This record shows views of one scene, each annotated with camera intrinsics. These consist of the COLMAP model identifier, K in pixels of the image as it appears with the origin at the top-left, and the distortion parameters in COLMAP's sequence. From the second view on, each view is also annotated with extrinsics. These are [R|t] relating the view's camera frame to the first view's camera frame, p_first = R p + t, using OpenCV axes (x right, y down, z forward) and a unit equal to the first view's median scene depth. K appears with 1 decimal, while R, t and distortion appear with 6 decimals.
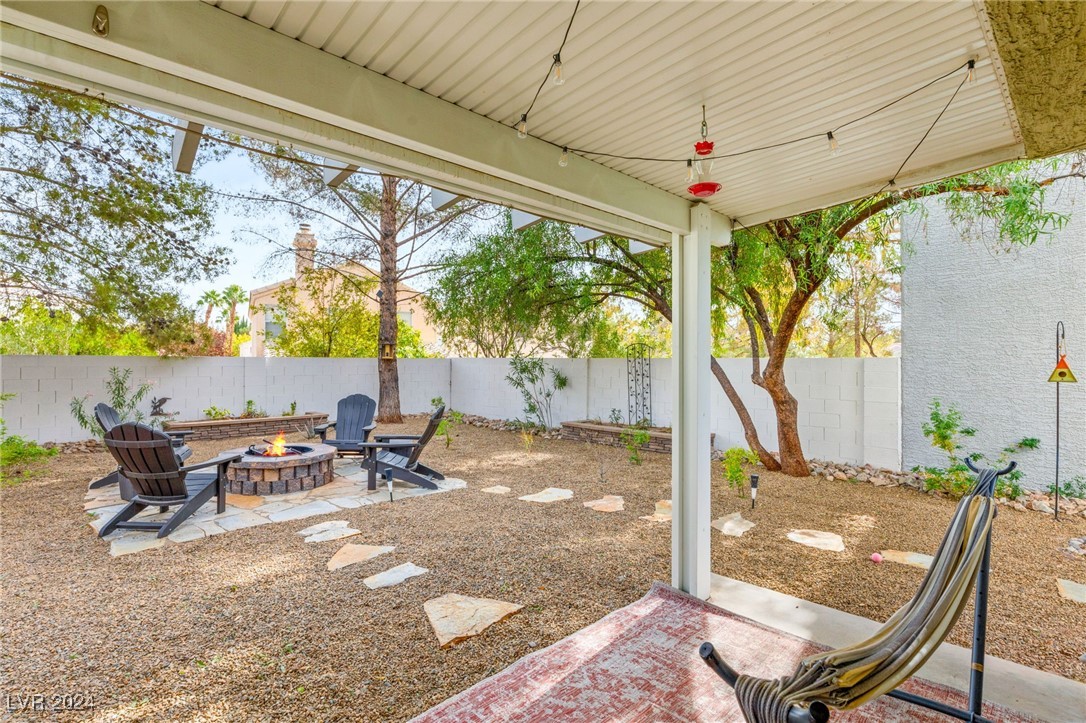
lens RADIAL K [[497.2, 0, 546.2], [0, 497.2, 357.3], [0, 0, 1]] dist [-0.002754, 0.000218]
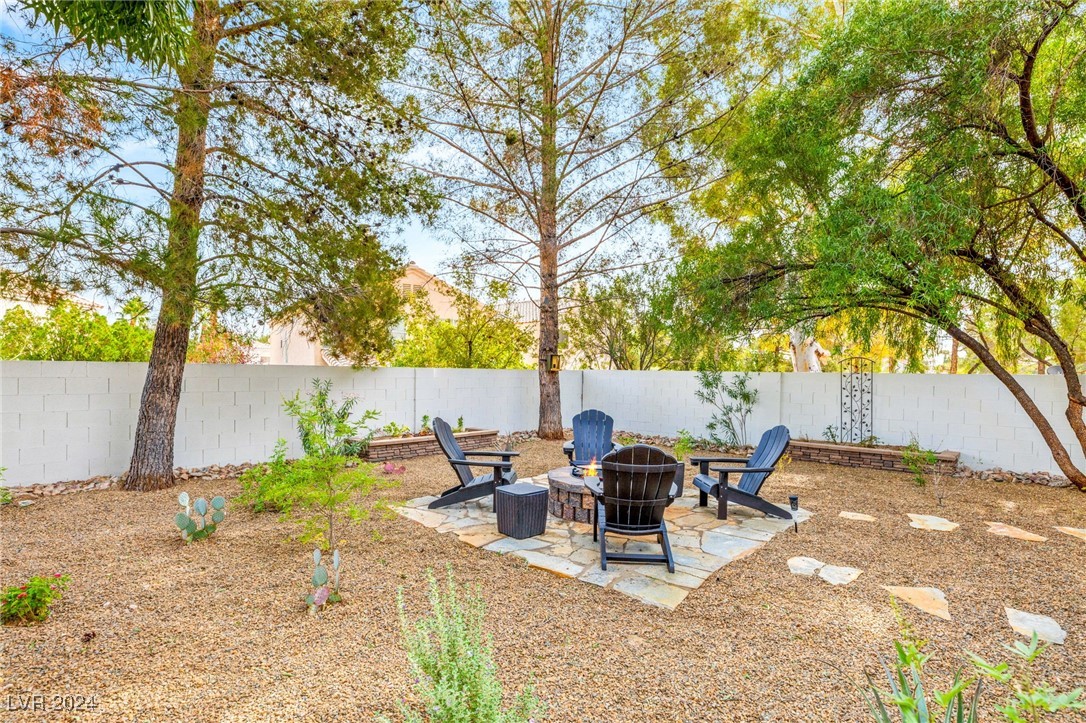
lens RADIAL K [[510.0, 0, 541.7], [0, 510.0, 366.1], [0, 0, 1]] dist [-0.003060, 0.000095]
pose [[0.998083, 0.008610, 0.061287, -0.481408], [-0.008614, 0.999963, -0.000202, -0.006398], [-0.061286, -0.000326, 0.998120, 0.054825]]
